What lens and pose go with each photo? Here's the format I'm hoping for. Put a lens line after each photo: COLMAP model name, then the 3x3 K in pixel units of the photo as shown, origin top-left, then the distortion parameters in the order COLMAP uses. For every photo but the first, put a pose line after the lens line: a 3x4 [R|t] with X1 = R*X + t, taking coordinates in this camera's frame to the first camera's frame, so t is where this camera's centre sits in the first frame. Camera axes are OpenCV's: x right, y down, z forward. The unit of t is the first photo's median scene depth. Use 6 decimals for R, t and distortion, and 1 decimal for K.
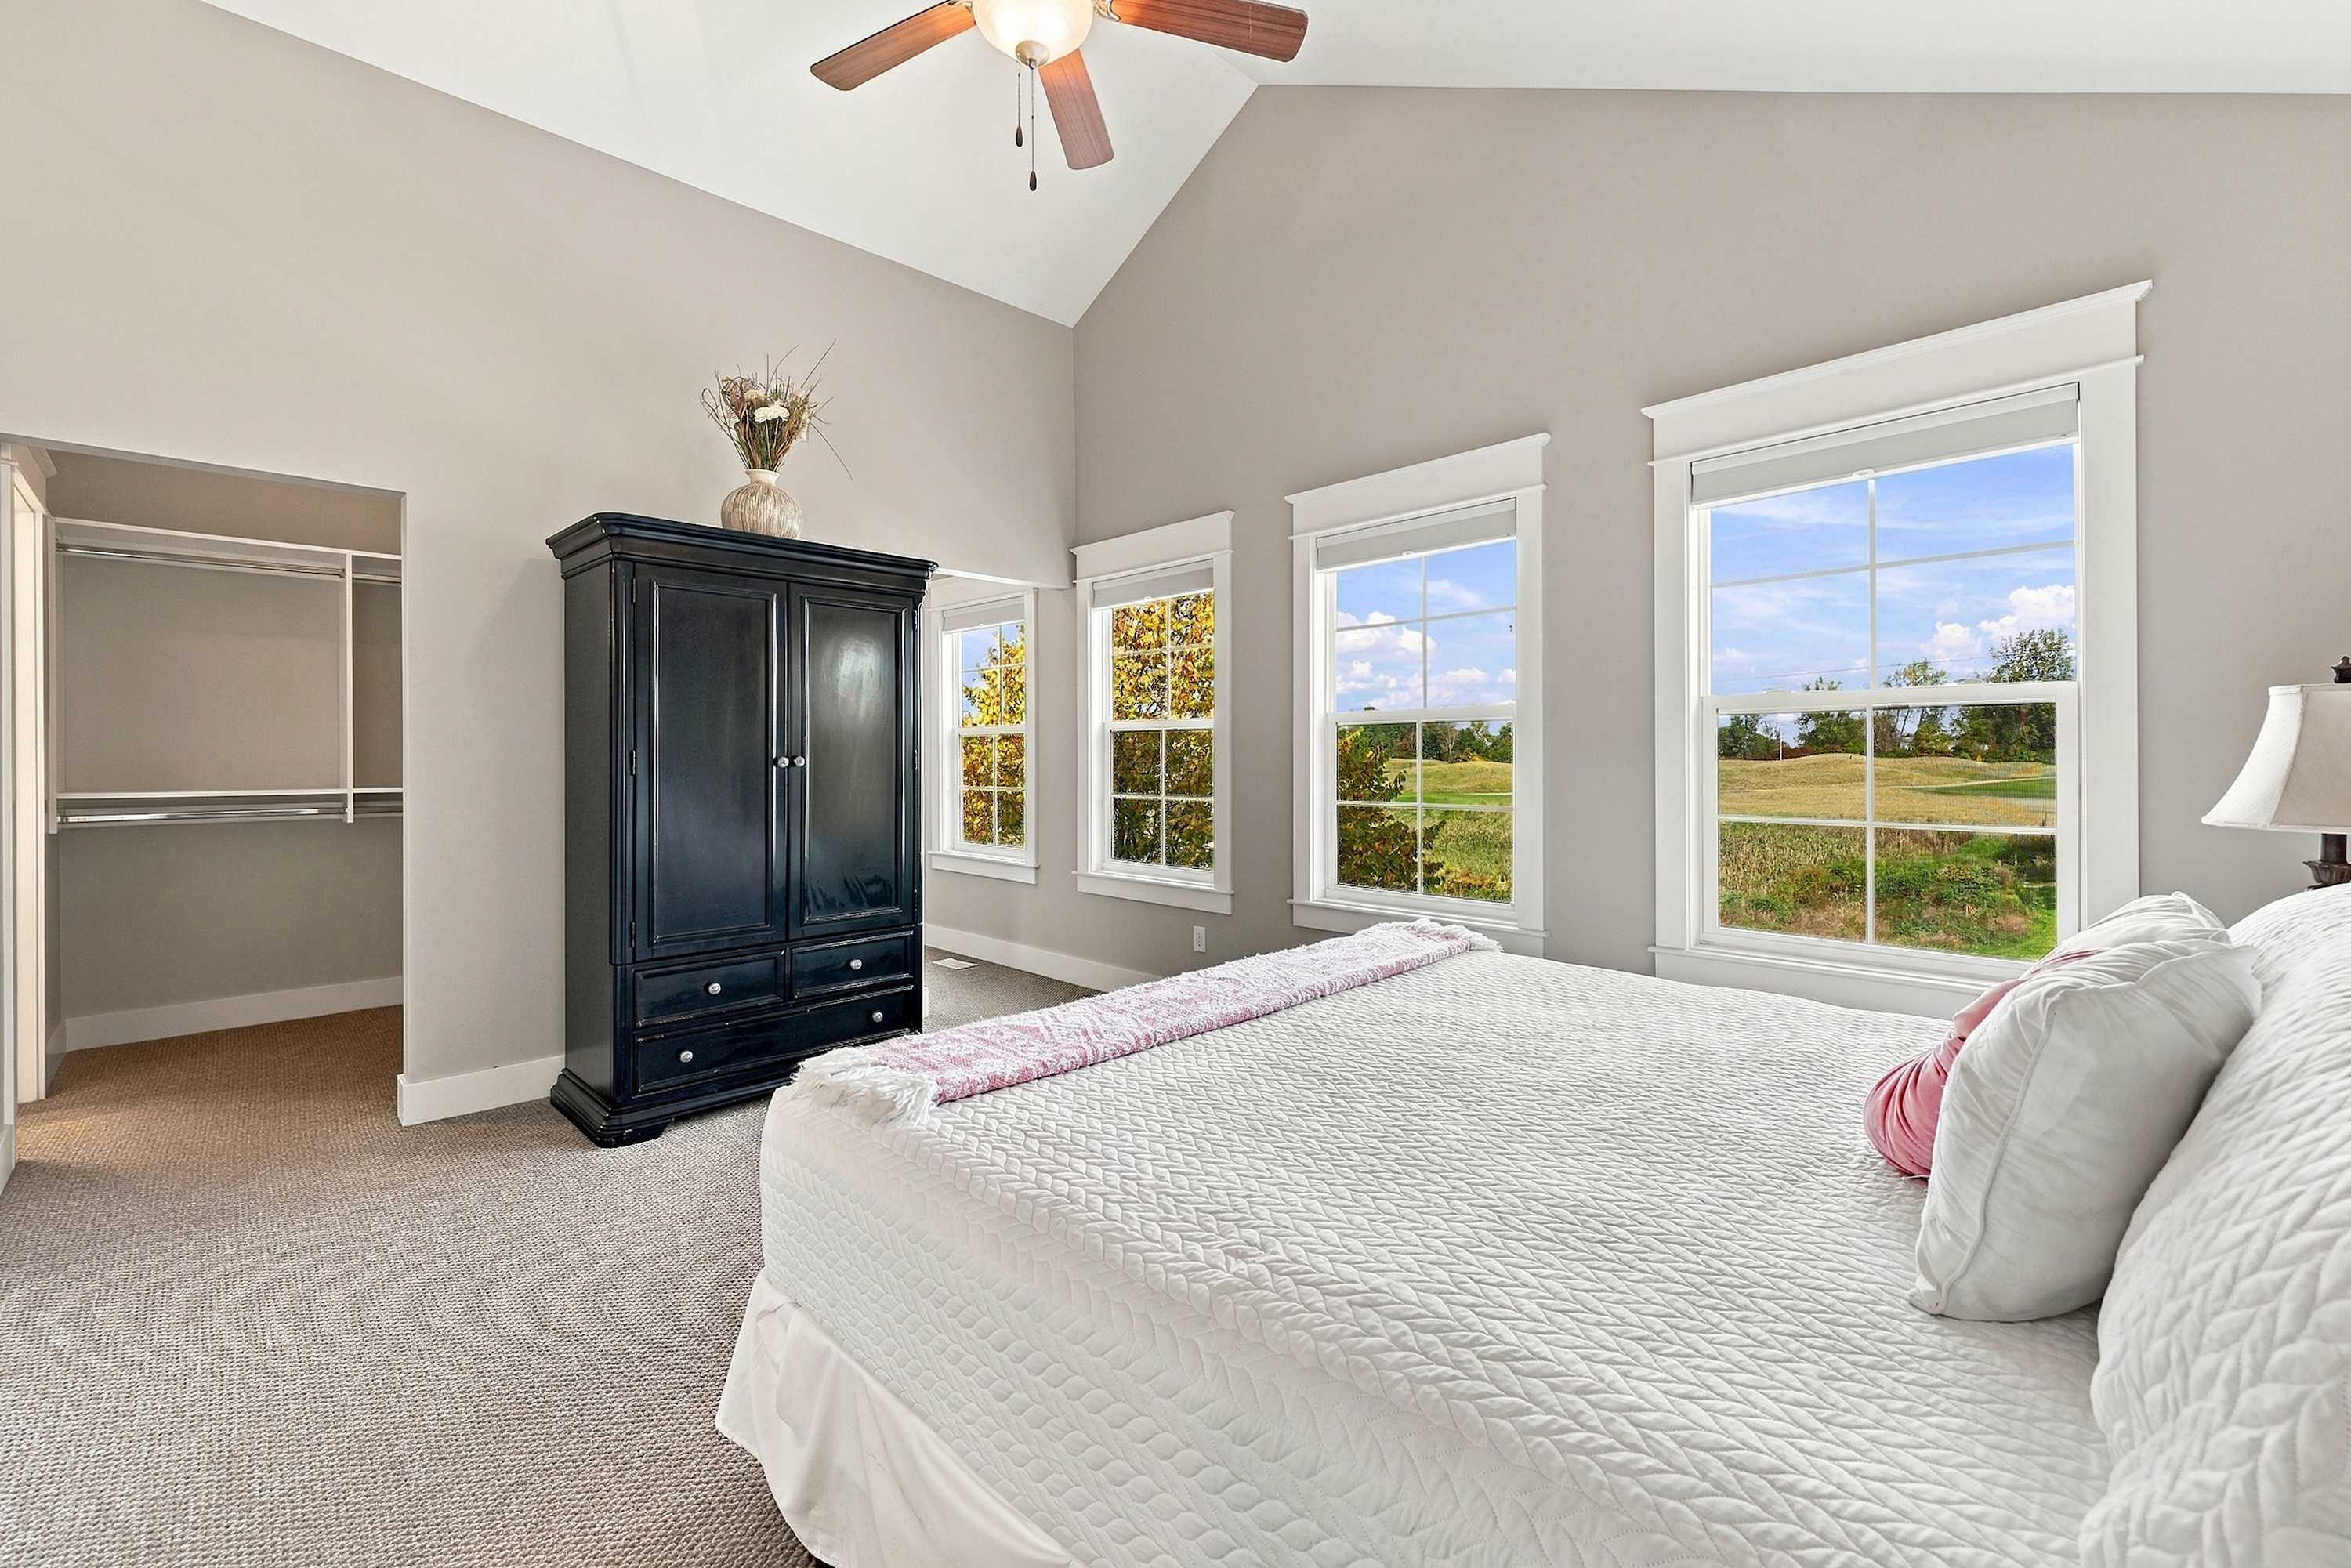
lens RADIAL K [[958.7, 0, 1178.6], [0, 958.7, 756.9], [0, 0, 1]] dist [0.000226, 0.000036]
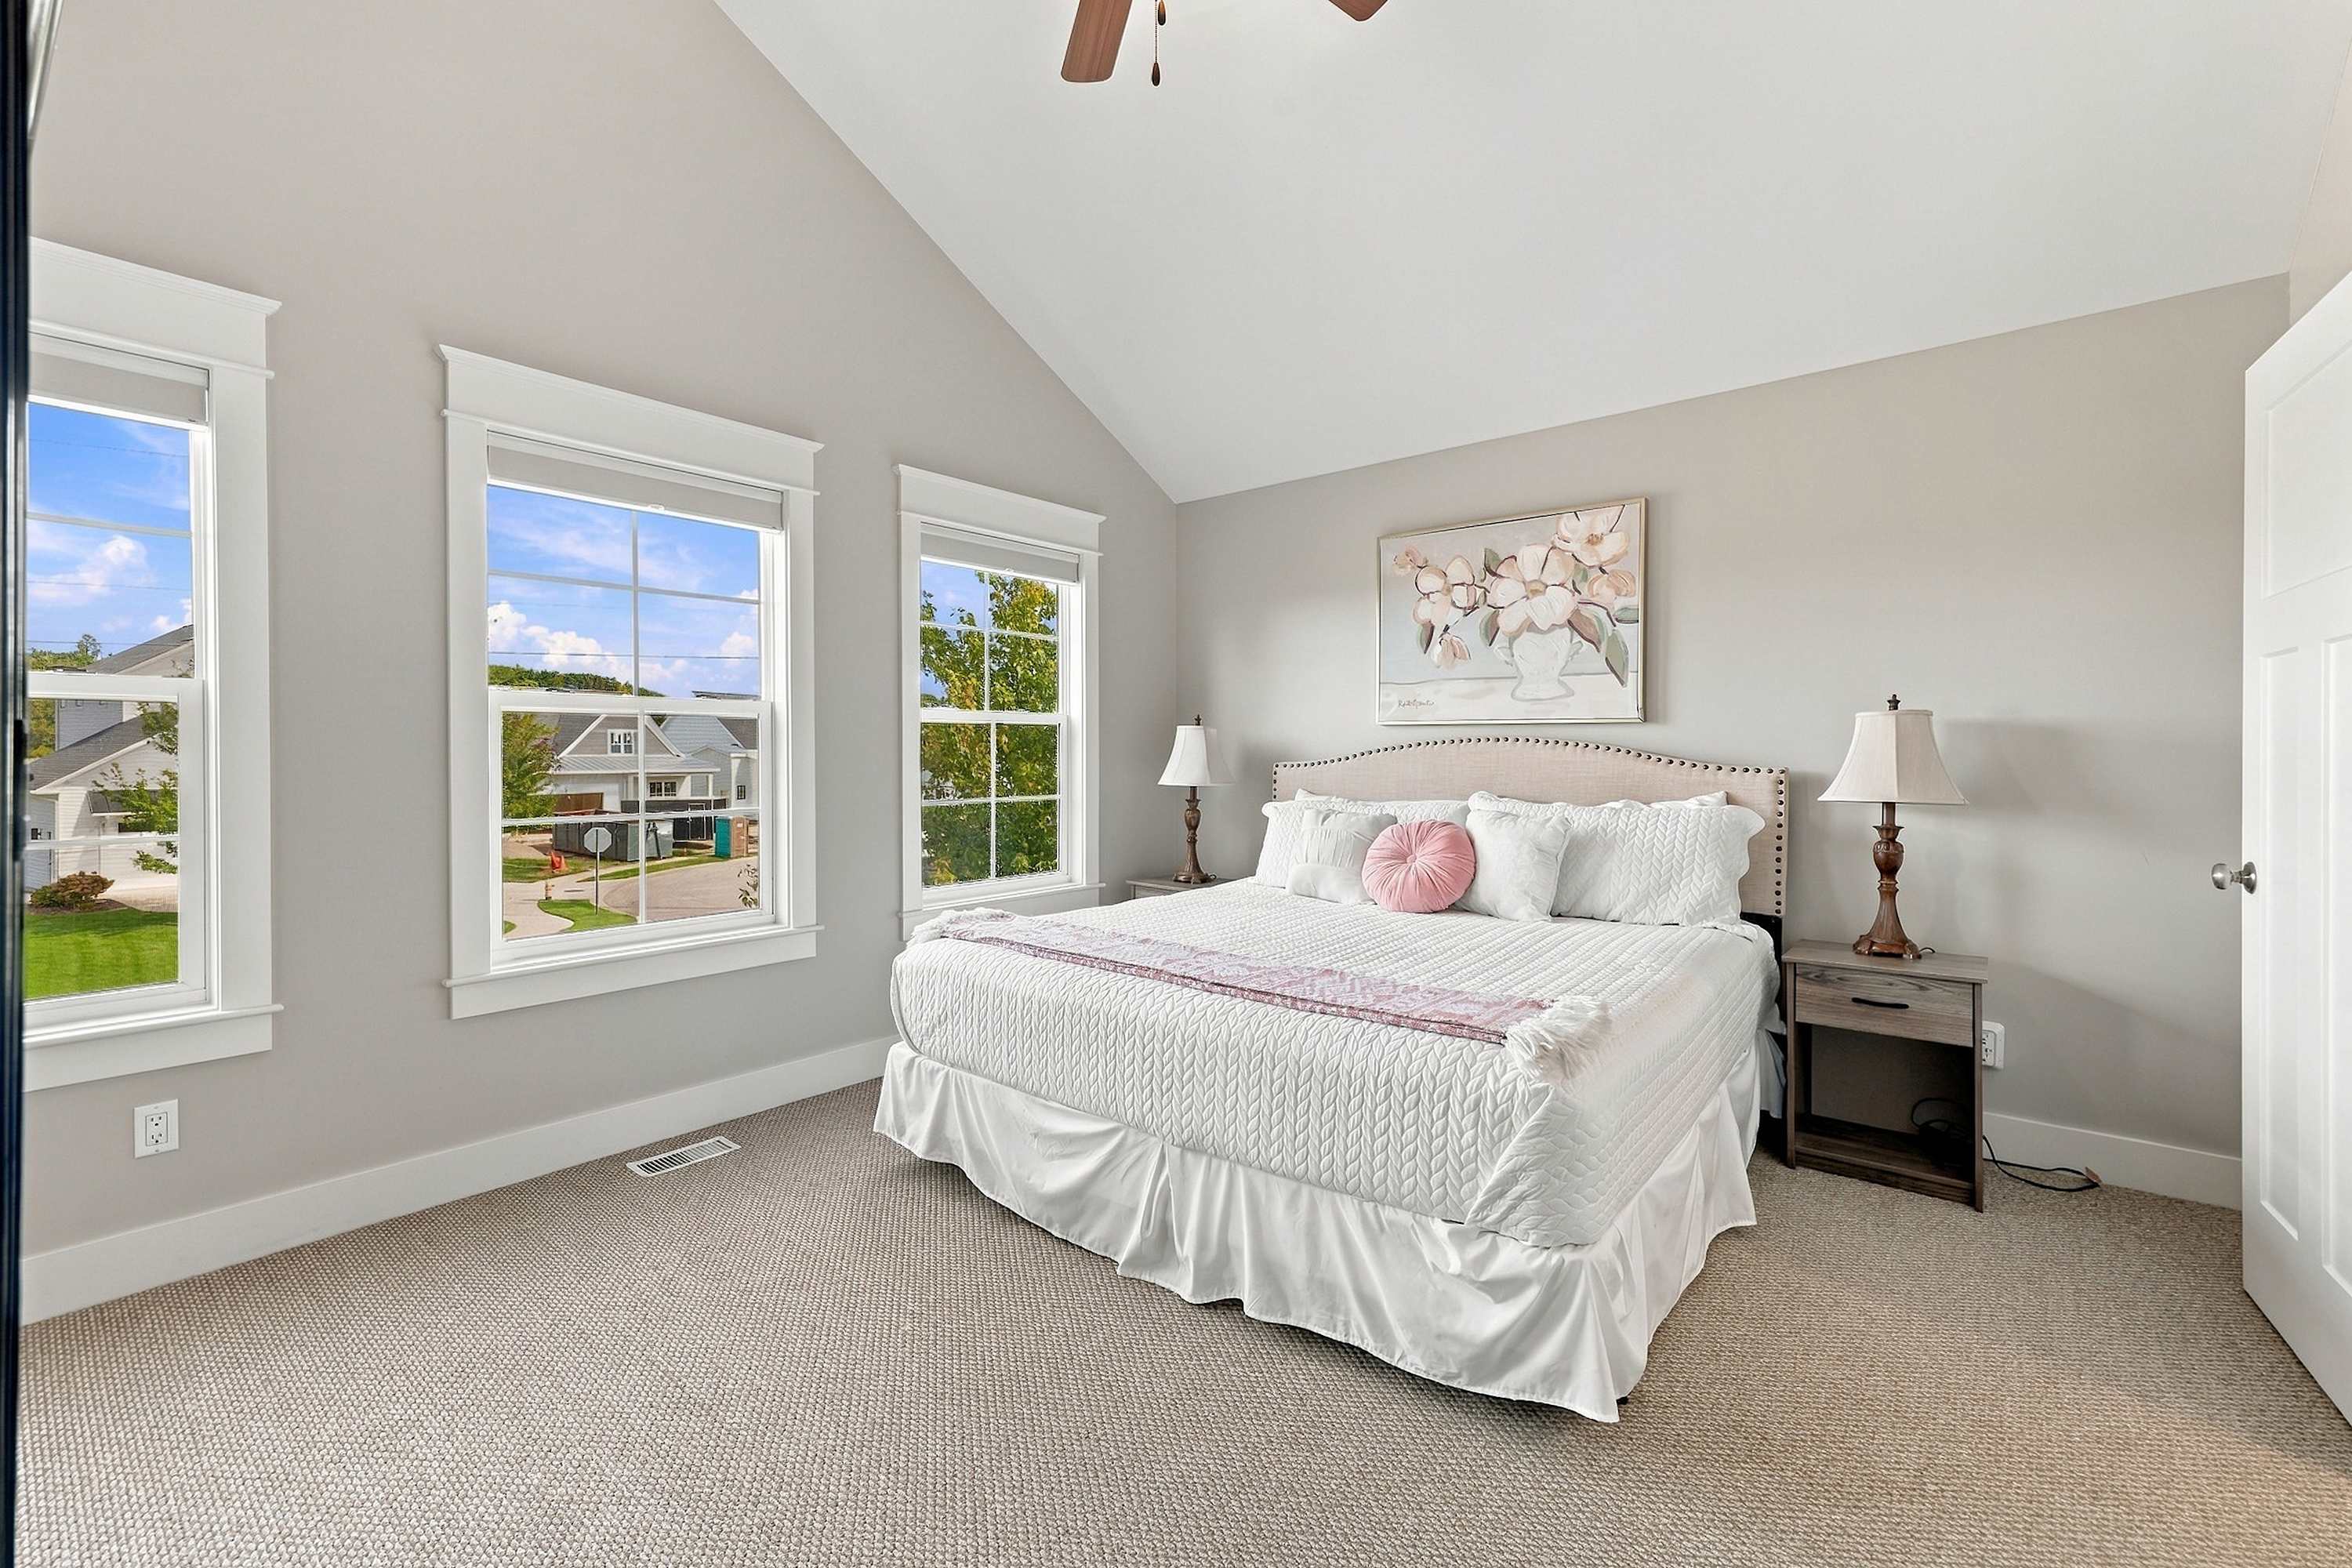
lens RADIAL K [[997.4, 0, 1159.1], [0, 997.4, 755.5], [0, 0, 1]] dist [0.000426, 0.000020]
pose [[-0.095294, 0.003626, 0.995443, -0.785655], [0.002446, 0.999991, -0.003409, 0.003790], [-0.995446, 0.002110, -0.095302, 0.796406]]
